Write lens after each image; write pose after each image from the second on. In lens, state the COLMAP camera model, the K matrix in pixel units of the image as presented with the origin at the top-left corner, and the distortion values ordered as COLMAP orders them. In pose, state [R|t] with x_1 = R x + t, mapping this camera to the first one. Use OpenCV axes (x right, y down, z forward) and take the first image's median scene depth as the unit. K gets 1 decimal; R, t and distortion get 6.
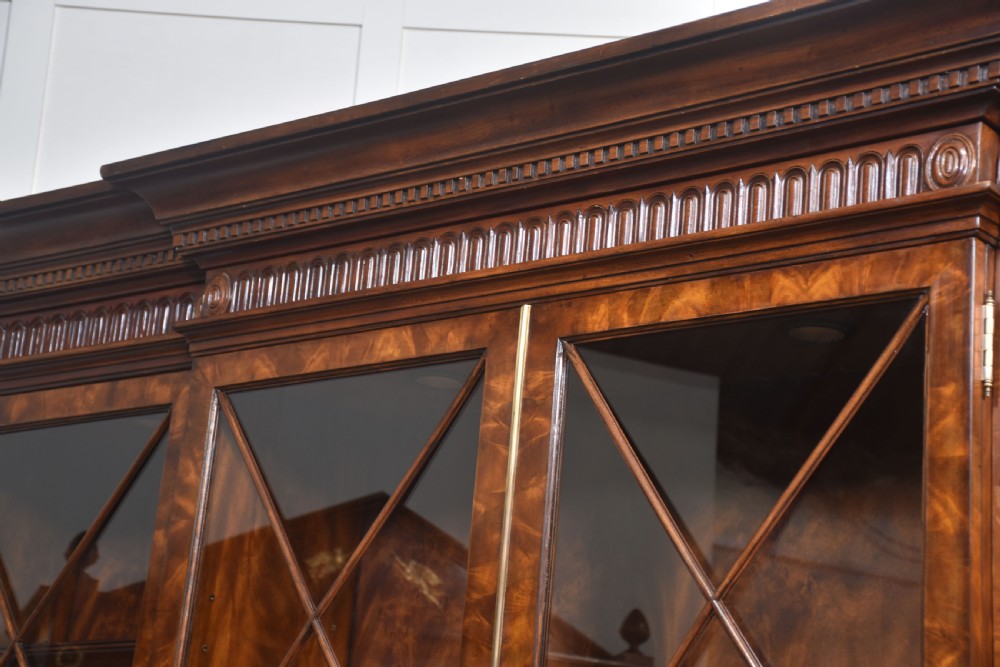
lens RADIAL K [[2111.5, 0, 491.6], [0, 2111.5, 326.2], [0, 0, 1]] dist [0.461477, 0.000000]
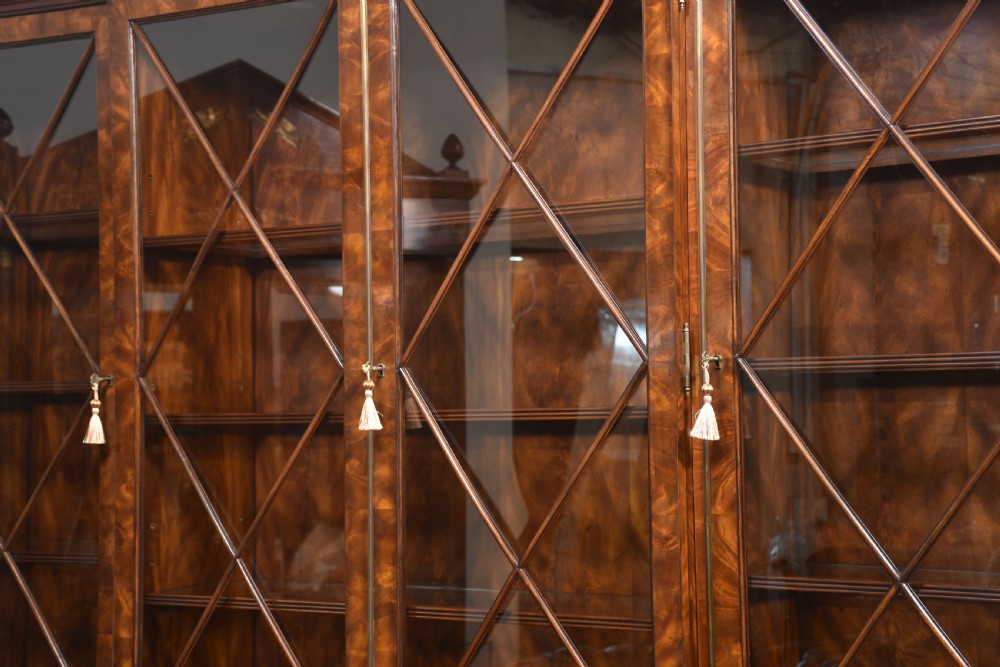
lens RADIAL K [[2111.5, 0, 463.4], [0, 2111.5, 339.9], [0, 0, 1]] dist [0.461477, 0.000000]
pose [[0.992698, -0.100206, 0.067158, -0.036965], [0.079976, 0.963506, 0.255460, -0.117319], [-0.090306, -0.248224, 0.964484, -0.402000]]
